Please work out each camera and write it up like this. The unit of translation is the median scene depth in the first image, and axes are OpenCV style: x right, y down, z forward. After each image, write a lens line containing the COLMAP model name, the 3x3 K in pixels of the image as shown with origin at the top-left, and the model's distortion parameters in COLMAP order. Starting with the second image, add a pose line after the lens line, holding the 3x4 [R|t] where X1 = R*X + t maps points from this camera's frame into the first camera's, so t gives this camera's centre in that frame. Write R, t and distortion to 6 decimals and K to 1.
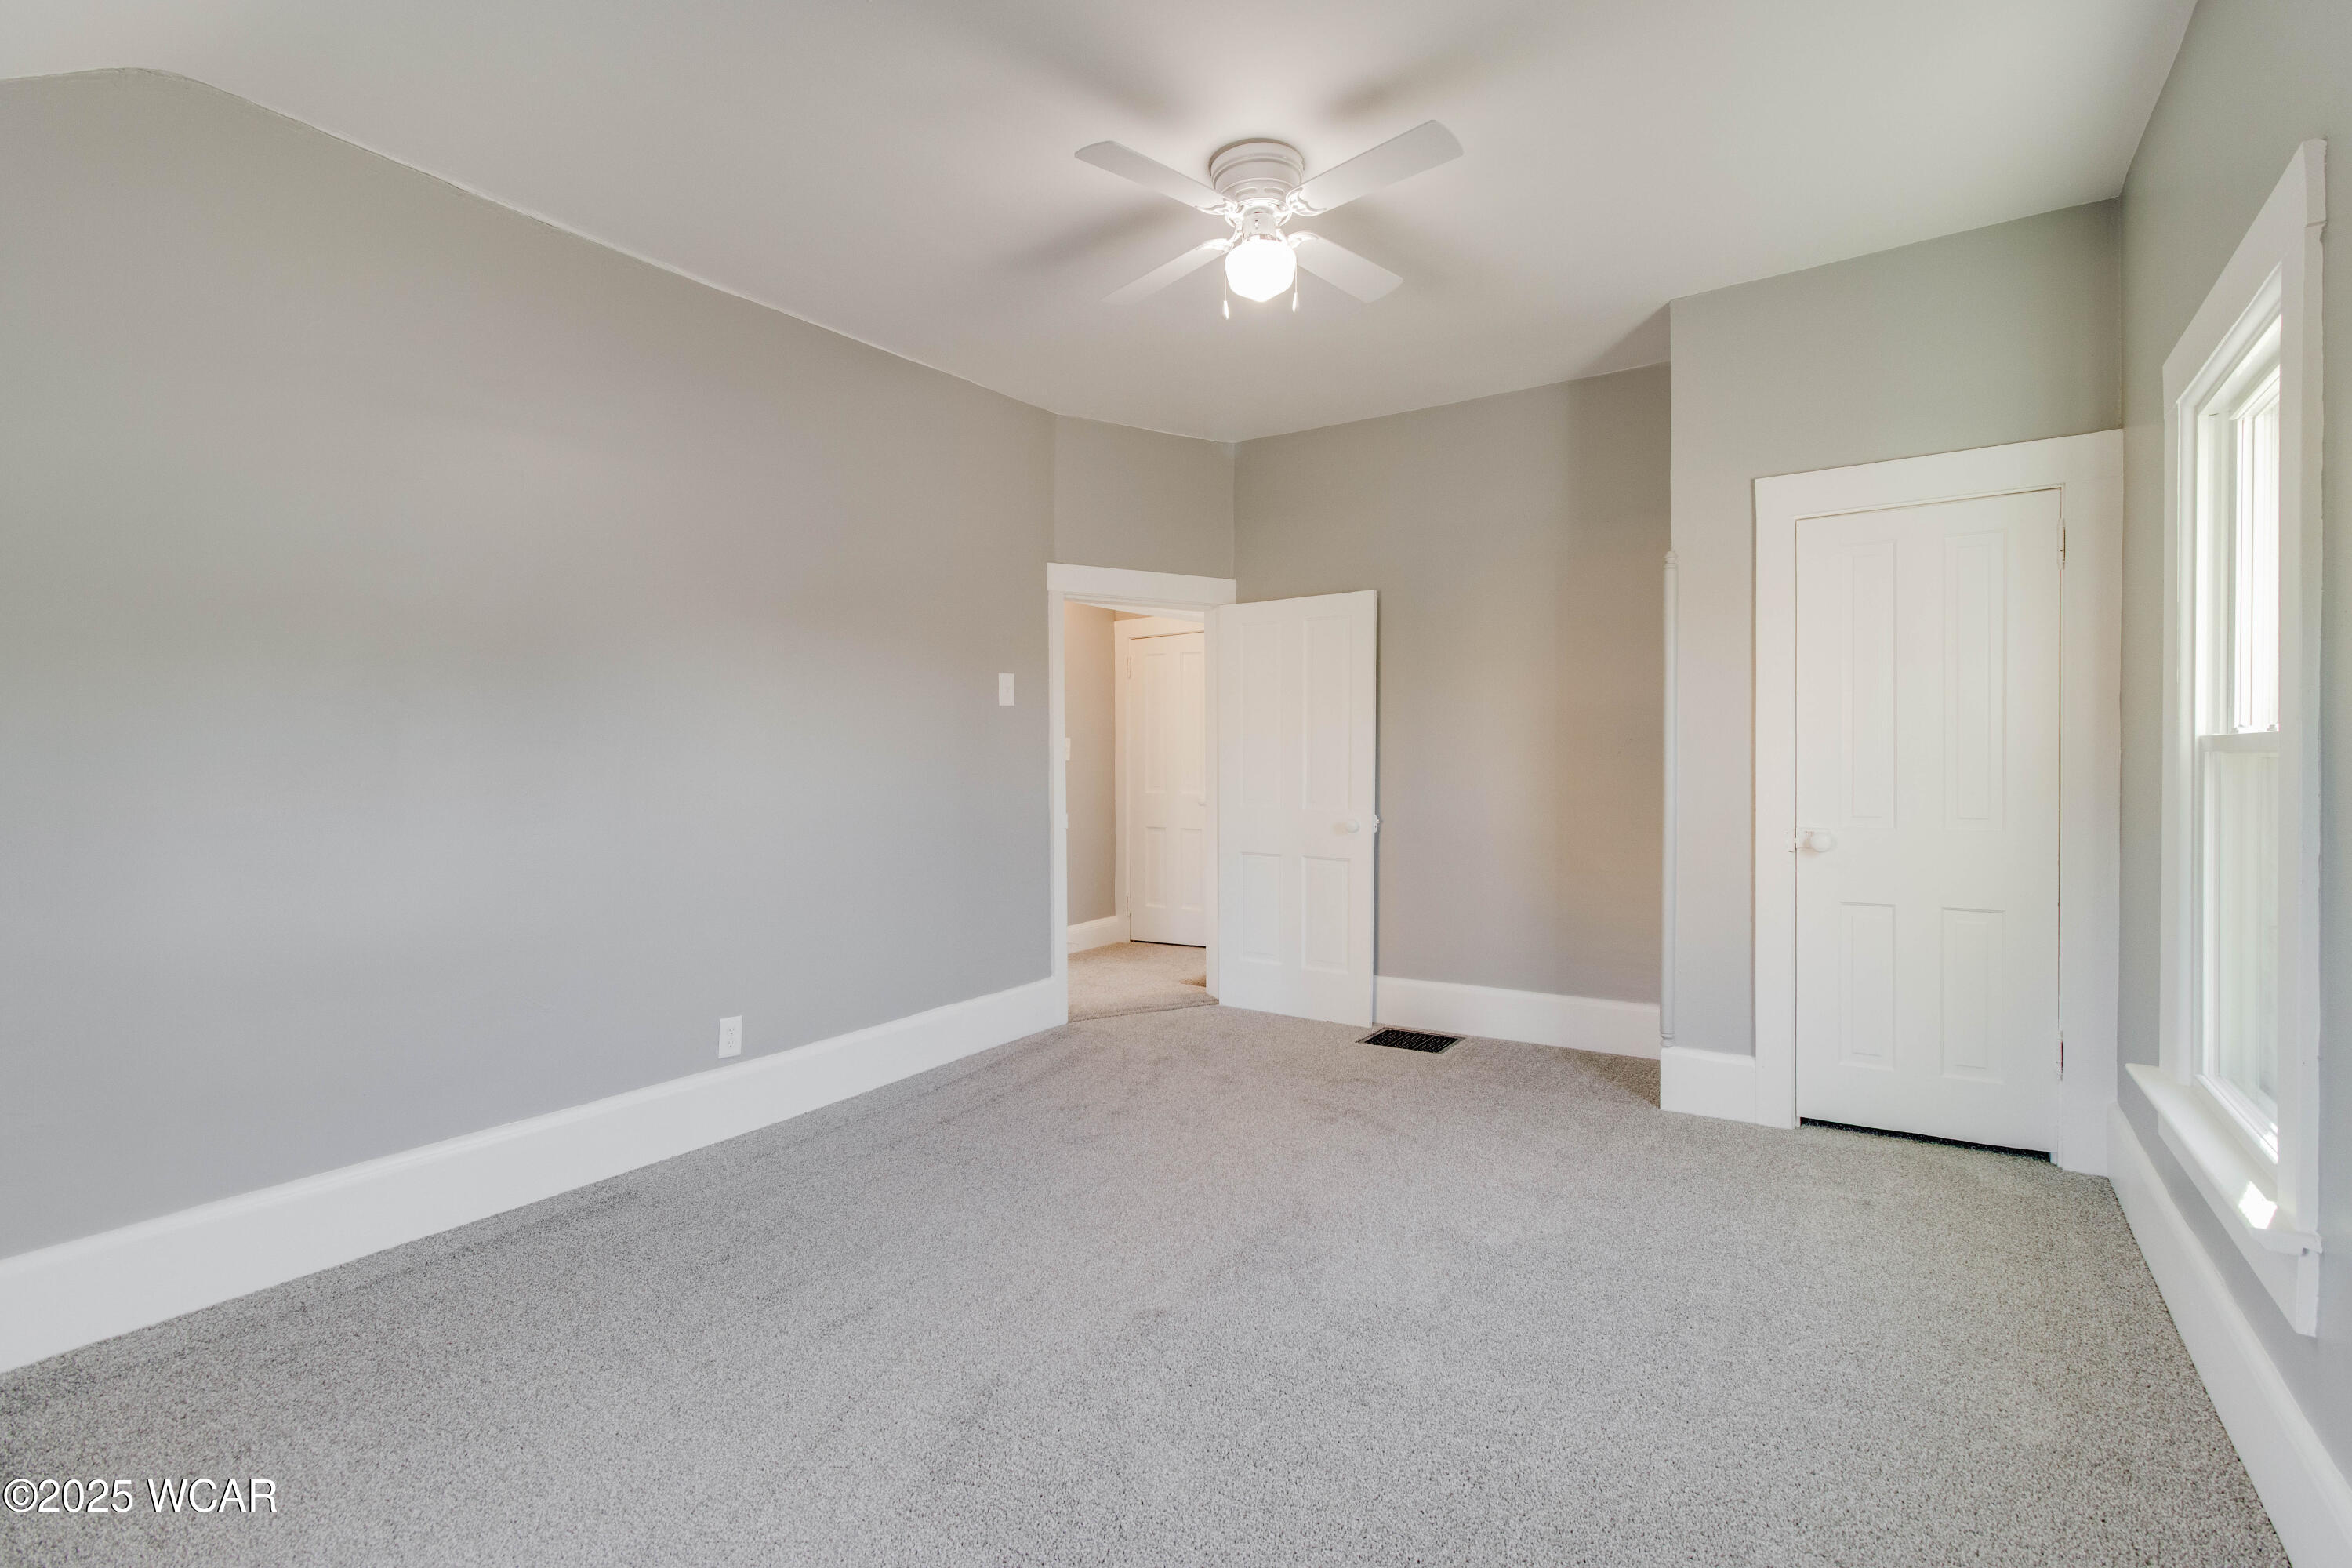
lens RADIAL K [[1096.5, 0, 1176.0], [0, 1096.5, 784.0], [0, 0, 1]] dist [0.001684, 0.000221]
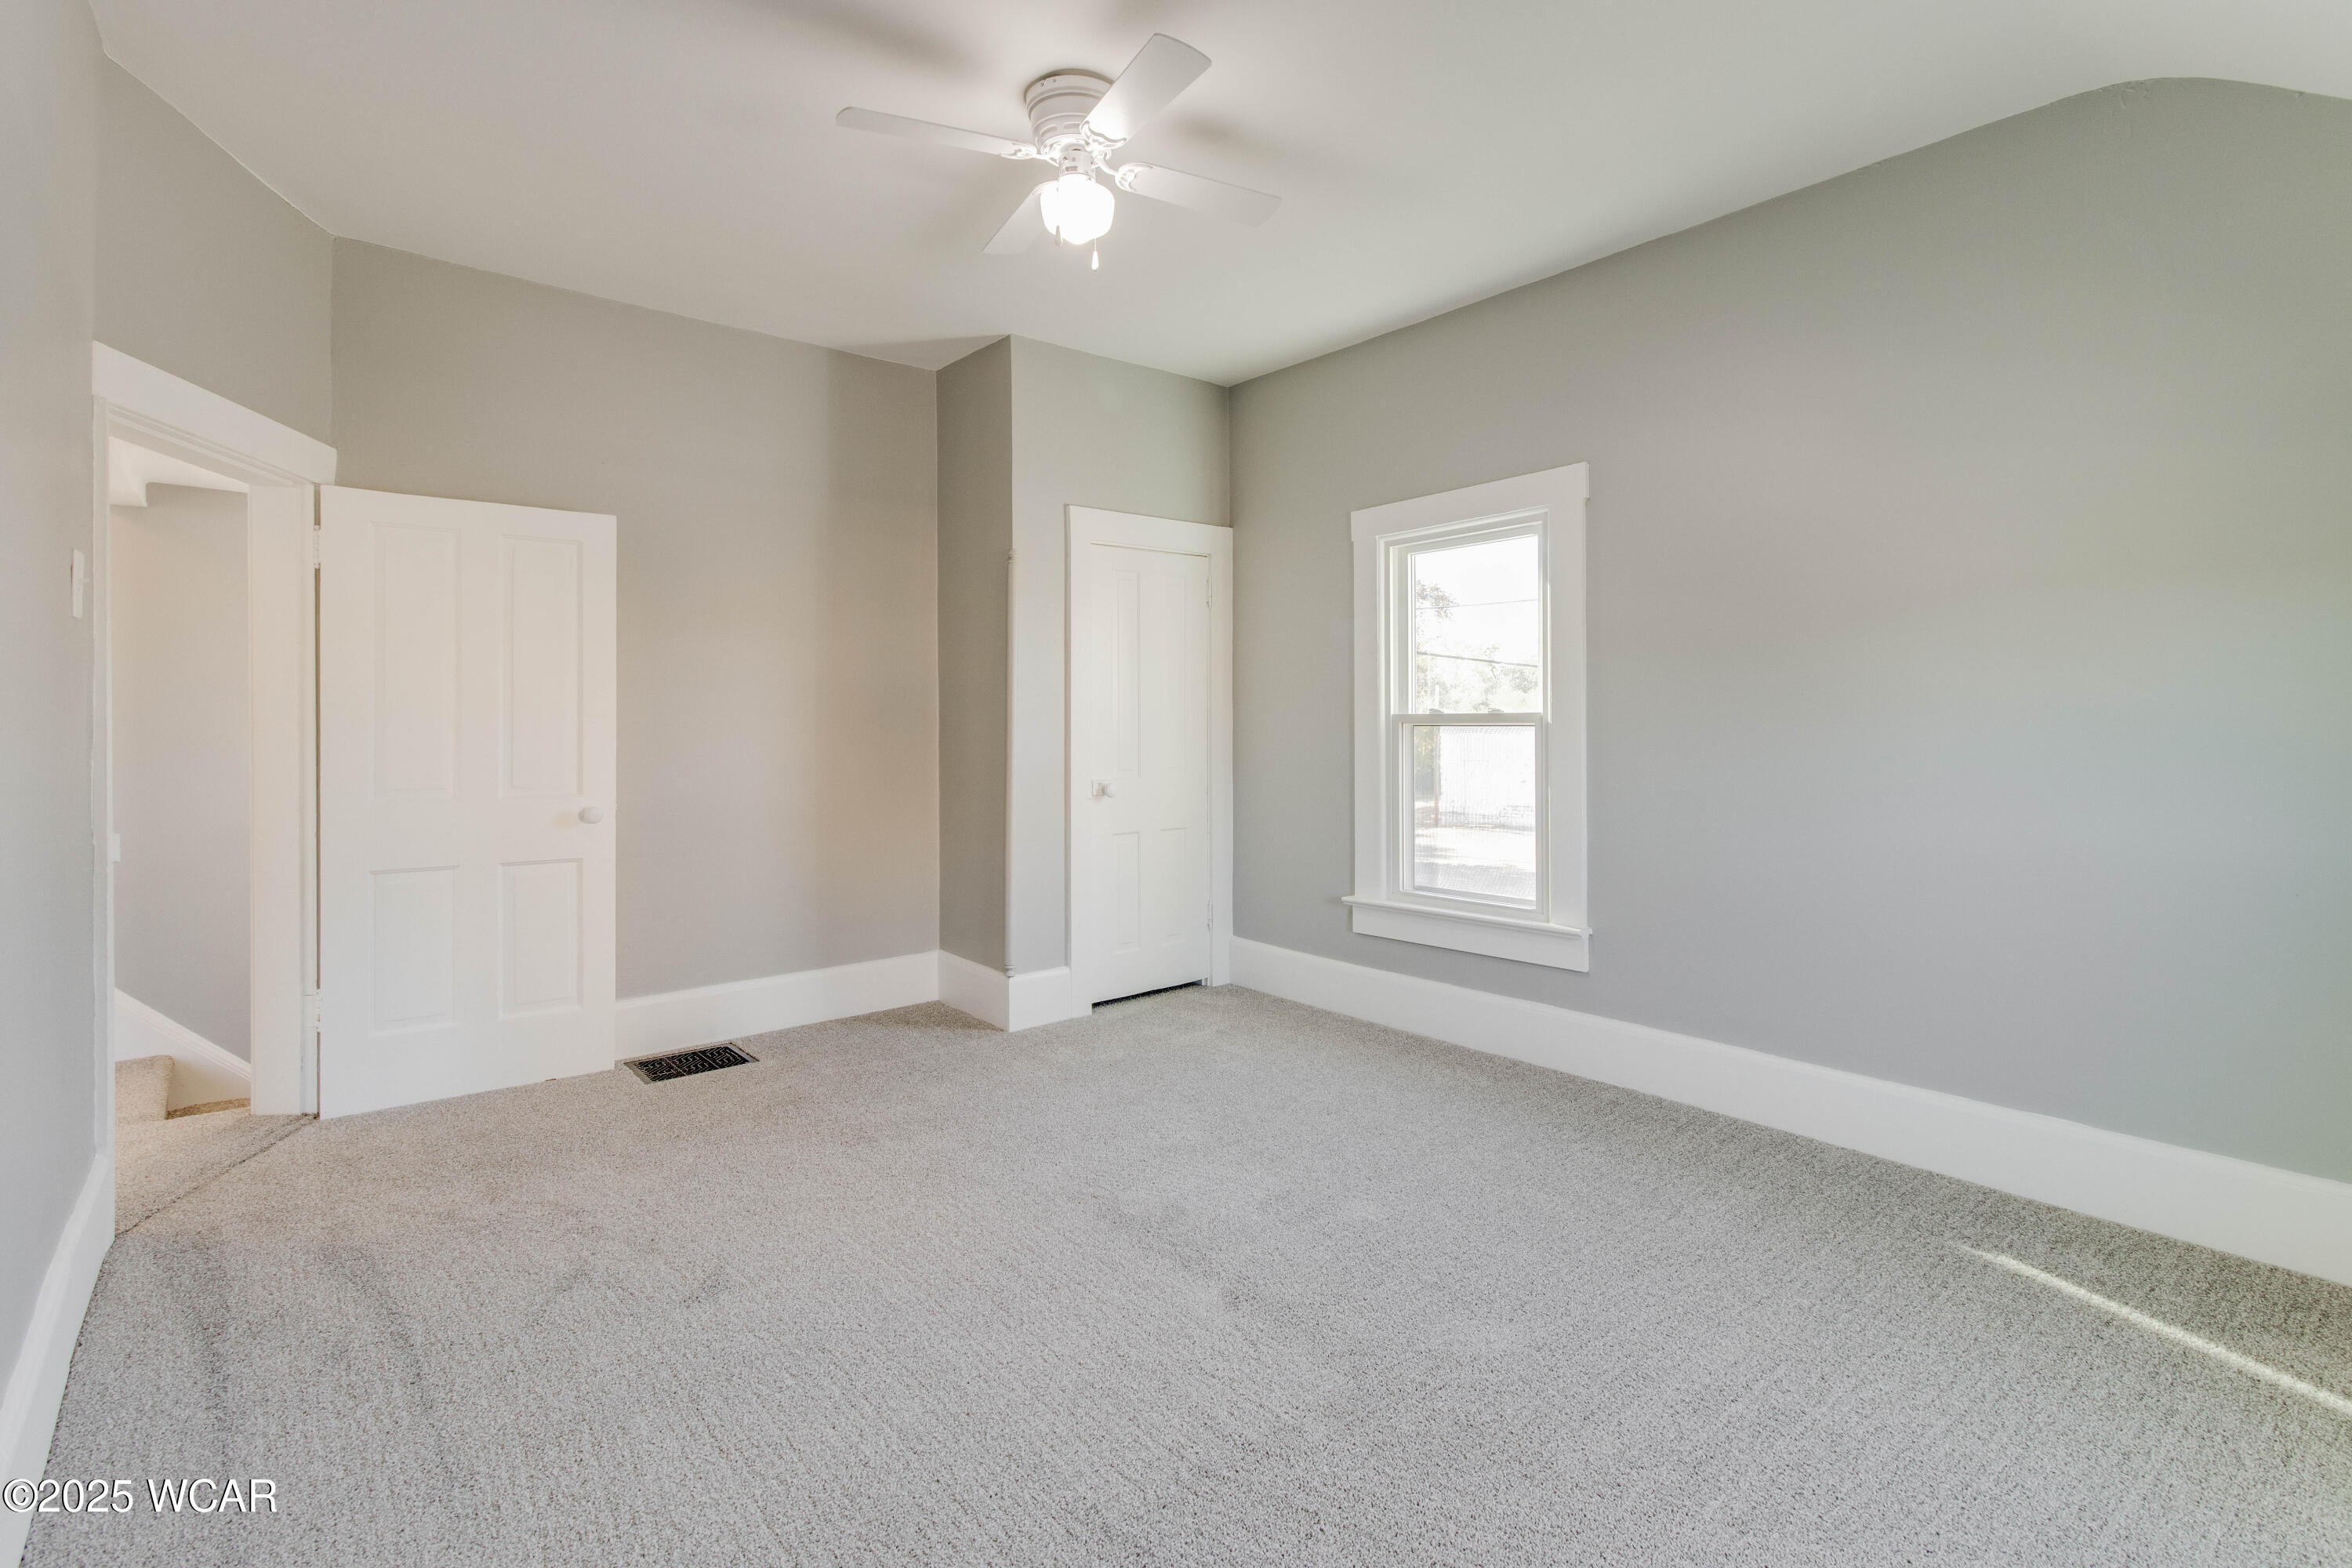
lens RADIAL K [[1121.7, 0, 1176.8], [0, 1121.7, 736.2], [0, 0, 1]] dist [0.000150, 0.000089]
pose [[0.275898, -0.006518, 0.961165, -0.551923], [0.023280, 0.999729, 0.000097, -0.007964], [-0.960905, 0.022349, 0.275975, 0.434409]]
